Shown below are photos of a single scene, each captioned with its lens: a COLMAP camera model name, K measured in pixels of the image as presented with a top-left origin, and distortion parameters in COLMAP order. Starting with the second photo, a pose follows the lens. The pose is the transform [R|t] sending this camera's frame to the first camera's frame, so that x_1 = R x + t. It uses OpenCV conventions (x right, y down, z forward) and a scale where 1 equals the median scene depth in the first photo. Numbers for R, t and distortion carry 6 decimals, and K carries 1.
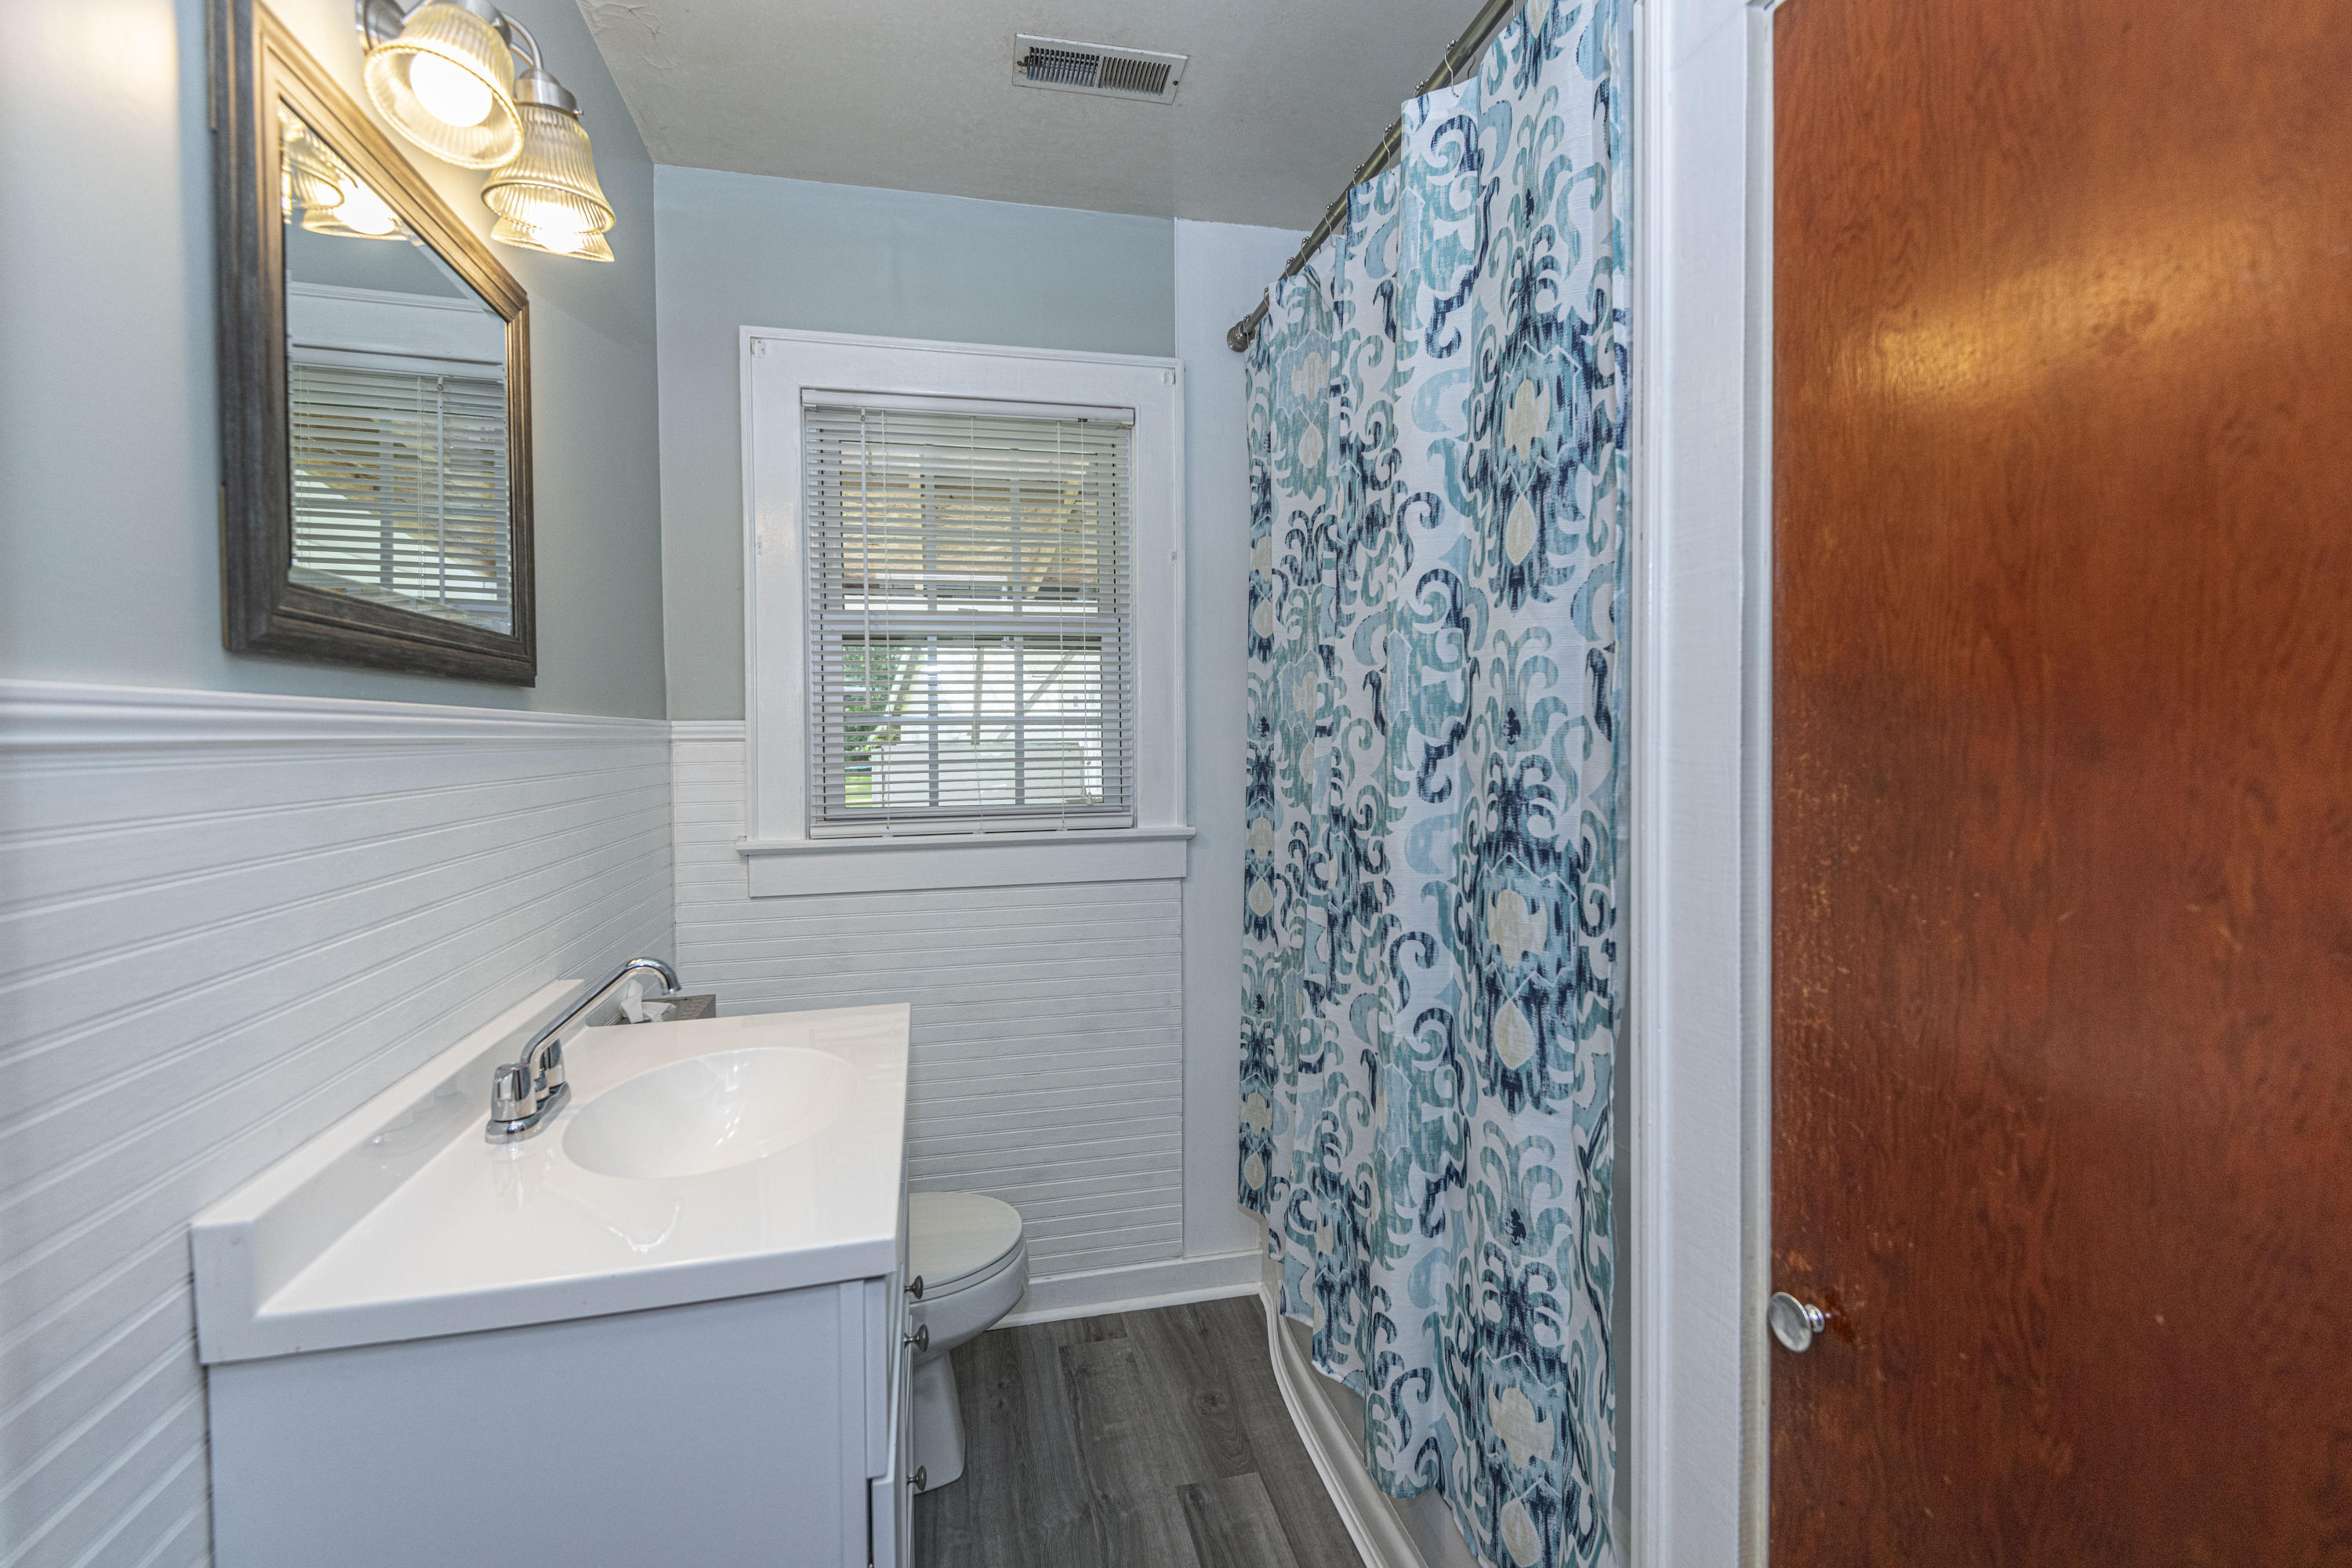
lens RADIAL K [[1074.3, 0, 1176.3], [0, 1074.3, 737.5], [0, 0, 1]] dist [0.139185, -0.079117]
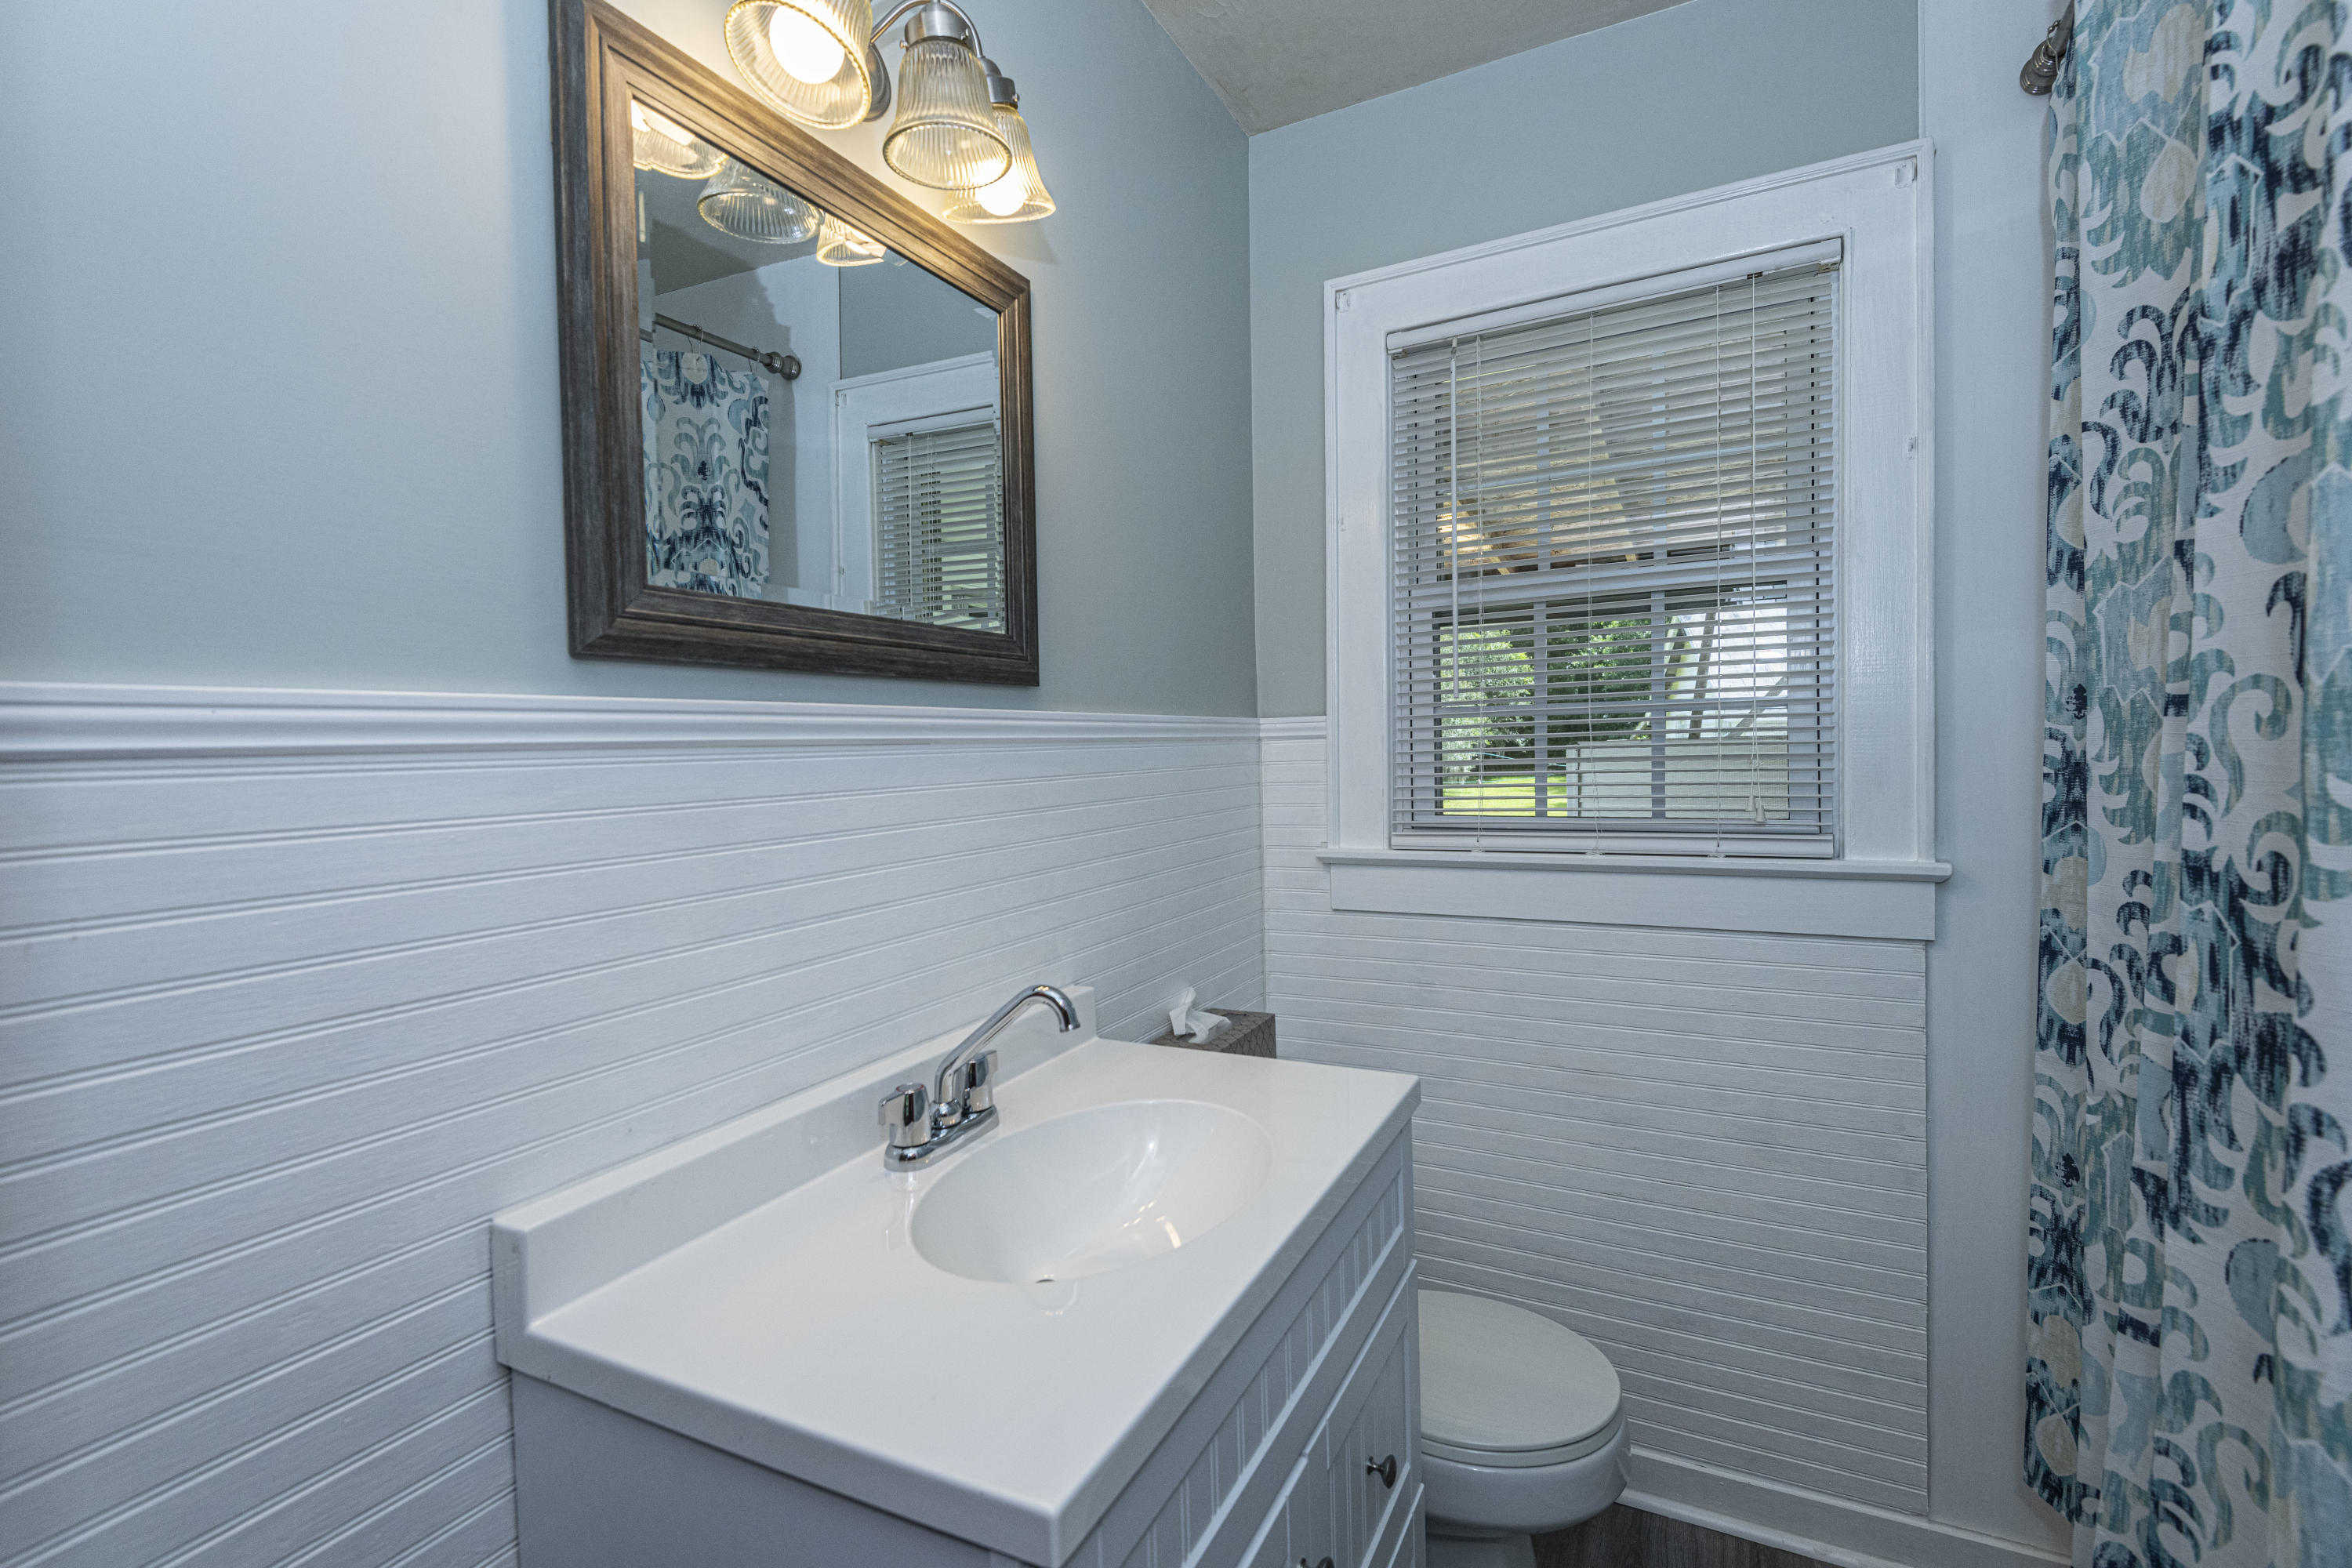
lens RADIAL K [[1088.0, 0, 1179.0], [0, 1088.0, 755.1], [0, 0, 1]] dist [0.029680, -0.005481]
pose [[0.776197, -0.003030, -0.630483, 0.090941], [0.015295, 0.999785, 0.014025, 0.003560], [0.630305, -0.020529, 0.776076, 0.252192]]
